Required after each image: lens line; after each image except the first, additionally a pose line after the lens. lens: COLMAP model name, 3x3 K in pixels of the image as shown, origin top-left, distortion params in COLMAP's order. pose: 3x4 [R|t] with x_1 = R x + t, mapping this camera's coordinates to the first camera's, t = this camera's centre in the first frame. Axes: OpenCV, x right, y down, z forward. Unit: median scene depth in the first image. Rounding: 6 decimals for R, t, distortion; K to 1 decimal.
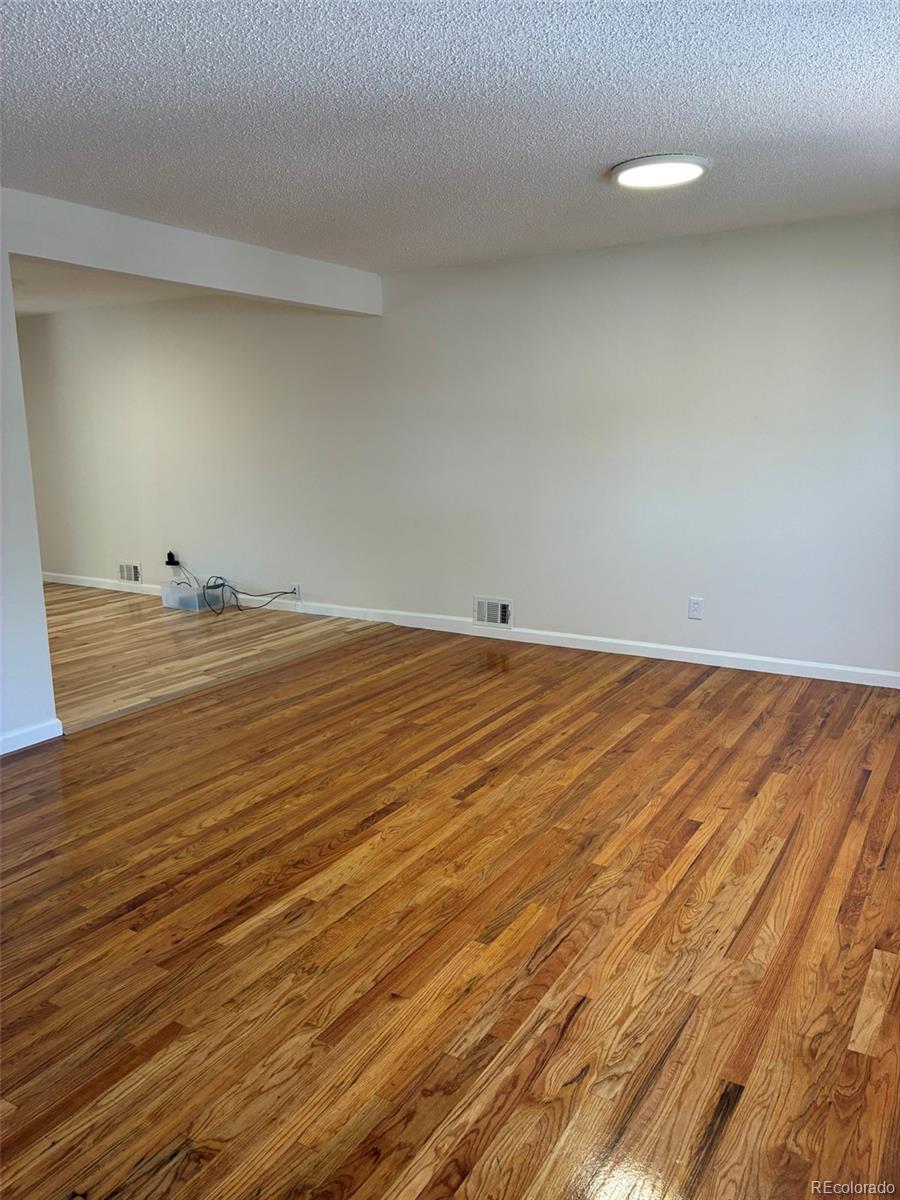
lens RADIAL K [[917.2, 0, 447.3], [0, 917.2, 601.9], [0, 0, 1]] dist [0.054500, -0.057262]
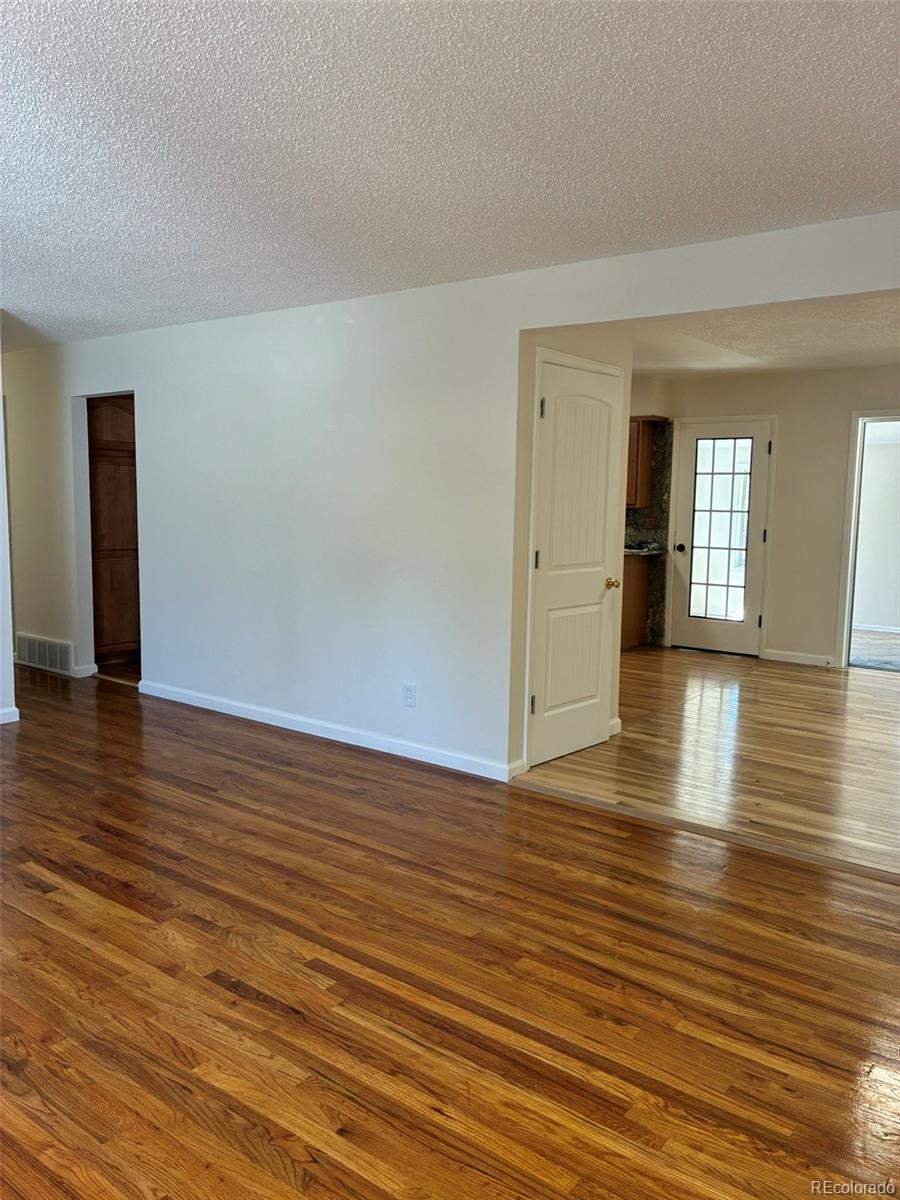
lens RADIAL K [[917.2, 0, 450.5], [0, 917.2, 596.2], [0, 0, 1]] dist [0.054500, -0.057262]
pose [[-0.119468, 0.127289, -0.984645, 0.617406], [-0.197817, 0.968811, 0.149243, -0.213300], [0.972932, 0.212609, -0.090562, 1.050568]]
